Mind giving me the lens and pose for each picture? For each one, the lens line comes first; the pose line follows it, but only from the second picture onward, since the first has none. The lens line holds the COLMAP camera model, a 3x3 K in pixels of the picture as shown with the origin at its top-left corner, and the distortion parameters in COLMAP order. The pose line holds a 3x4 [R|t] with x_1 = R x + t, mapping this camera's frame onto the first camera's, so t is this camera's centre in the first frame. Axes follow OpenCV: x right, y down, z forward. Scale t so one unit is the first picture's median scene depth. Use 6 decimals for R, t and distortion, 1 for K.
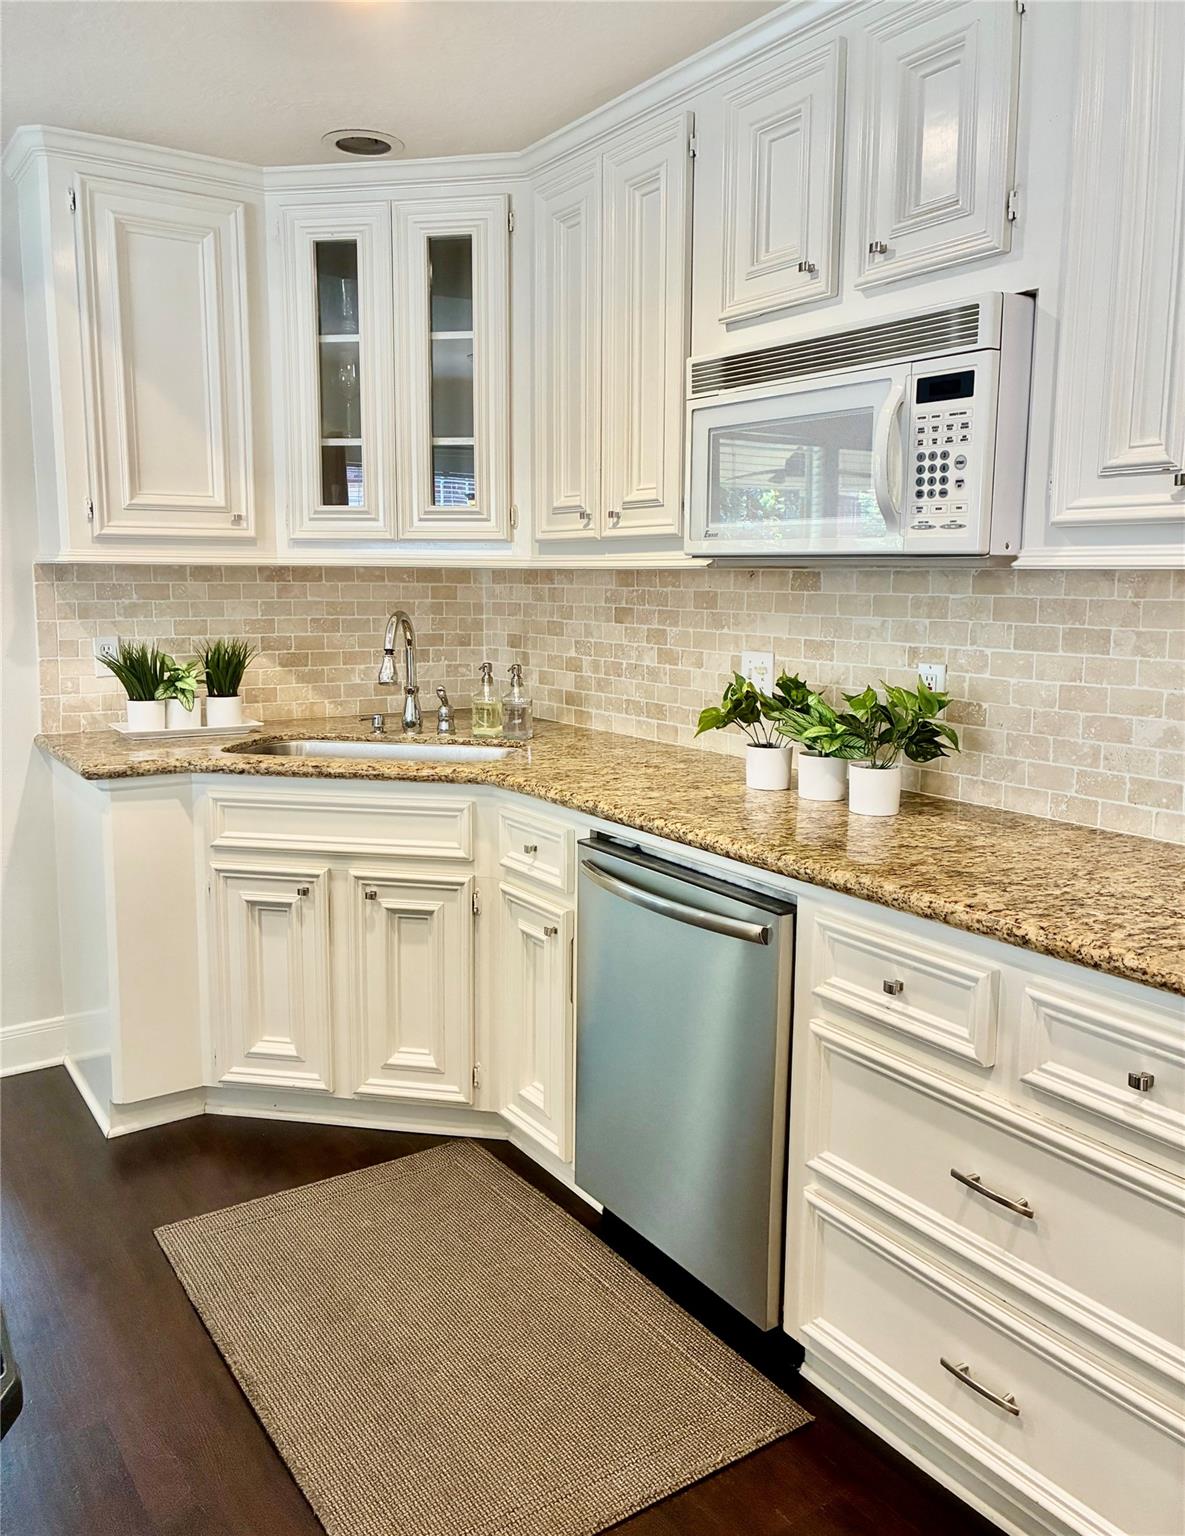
lens RADIAL K [[1207.7, 0, 590.5], [0, 1207.7, 742.3], [0, 0, 1]] dist [0.024886, -0.009559]
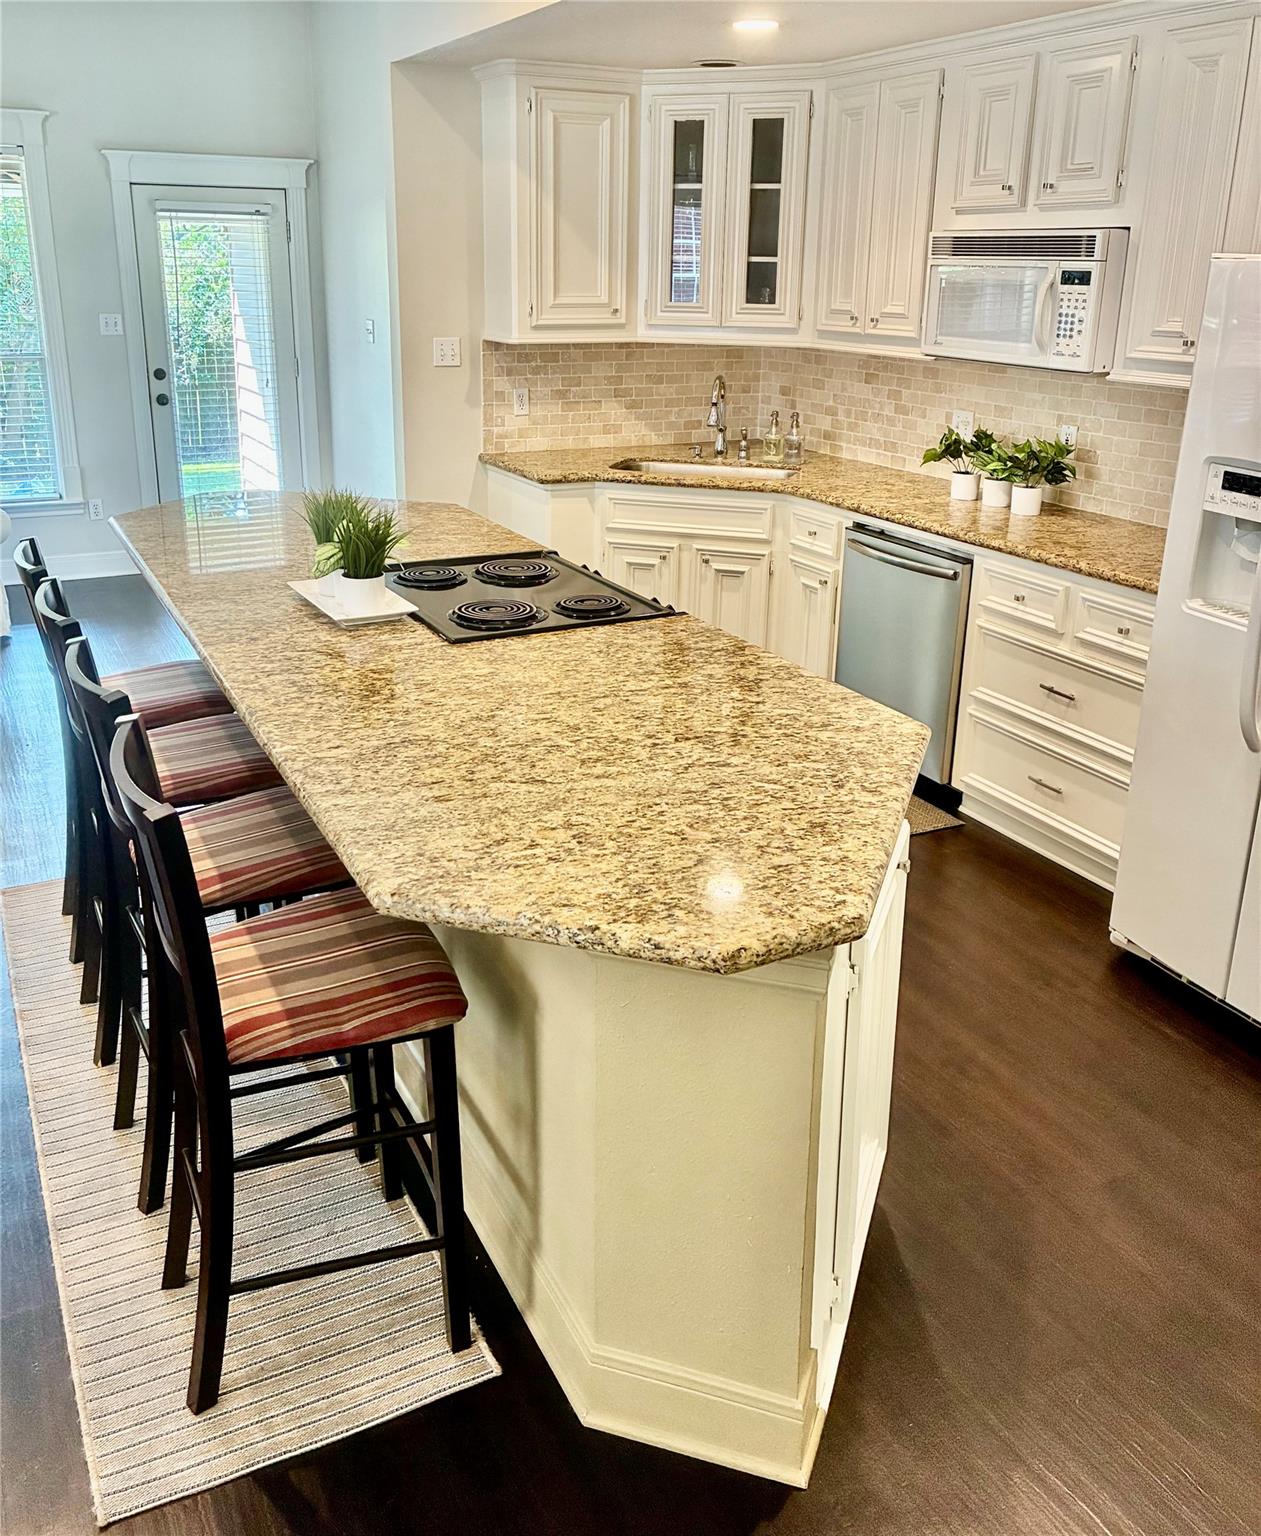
lens RADIAL K [[1280.6, 0, 611.7], [0, 1280.6, 661.2], [0, 0, 1]] dist [0.017943, 0.000803]
pose [[0.991508, 0.042281, -0.122980, -0.107986], [-0.022470, 0.987148, 0.158219, -0.010289], [0.128089, -0.154112, 0.979716, -0.838111]]
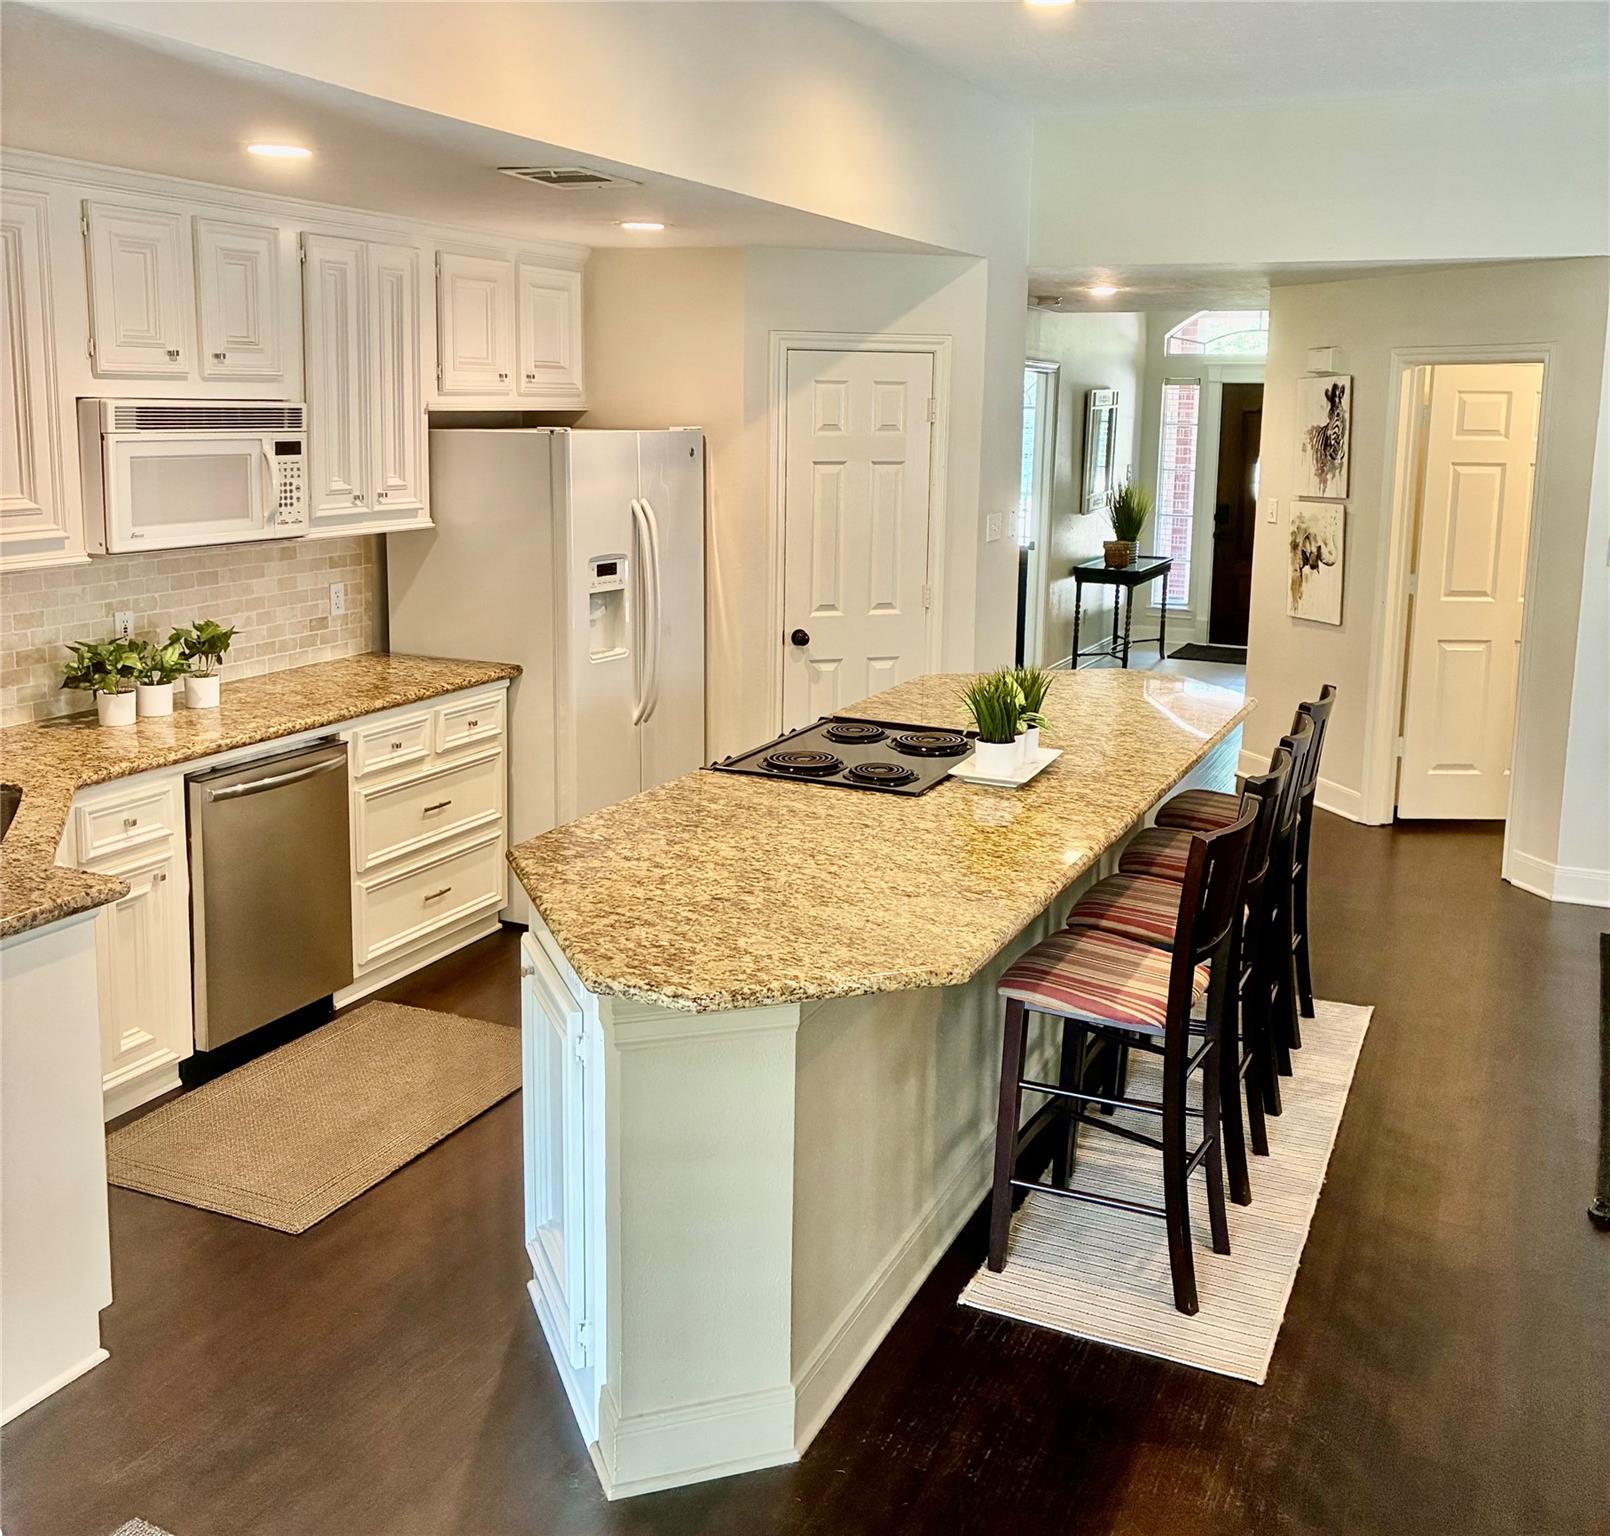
lens RADIAL K [[1718.6, 0, 805.5], [0, 1718.6, 763.5], [0, 0, 1]] dist [-0.070490, 0.000000]
pose [[-0.531742, -0.199715, 0.823021, -1.832889], [0.092317, 0.952338, 0.290740, -0.401361], [-0.841860, 0.230578, -0.487961, 1.330158]]
